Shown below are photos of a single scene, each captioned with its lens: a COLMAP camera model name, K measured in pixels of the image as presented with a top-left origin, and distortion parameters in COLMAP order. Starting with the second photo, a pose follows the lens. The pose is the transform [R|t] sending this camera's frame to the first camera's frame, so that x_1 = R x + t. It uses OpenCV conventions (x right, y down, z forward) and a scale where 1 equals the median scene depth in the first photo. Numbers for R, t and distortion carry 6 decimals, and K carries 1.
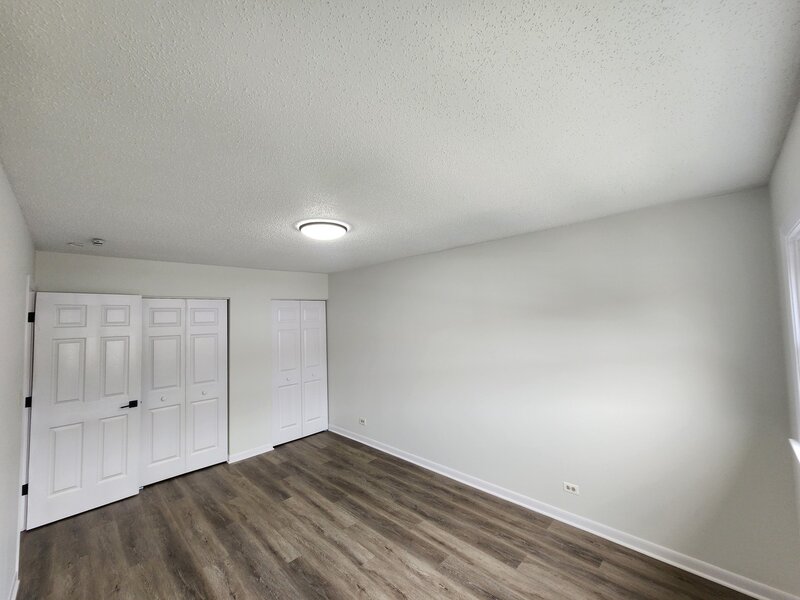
lens RADIAL K [[330.4, 0, 398.1], [0, 330.4, 299.8], [0, 0, 1]] dist [0.003202, -0.001071]
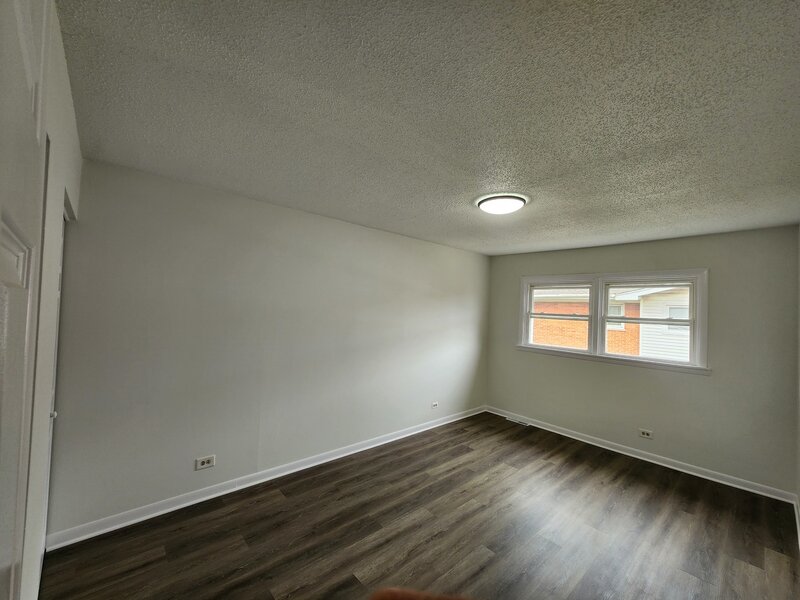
lens RADIAL K [[330.4, 0, 396.1], [0, 330.4, 302.0], [0, 0, 1]] dist [0.003202, -0.001071]
pose [[0.054875, 0.048530, 0.997313, -1.035232], [-0.095433, 0.994501, -0.043142, 0.129557], [-0.993922, -0.092809, 0.059205, 1.021040]]
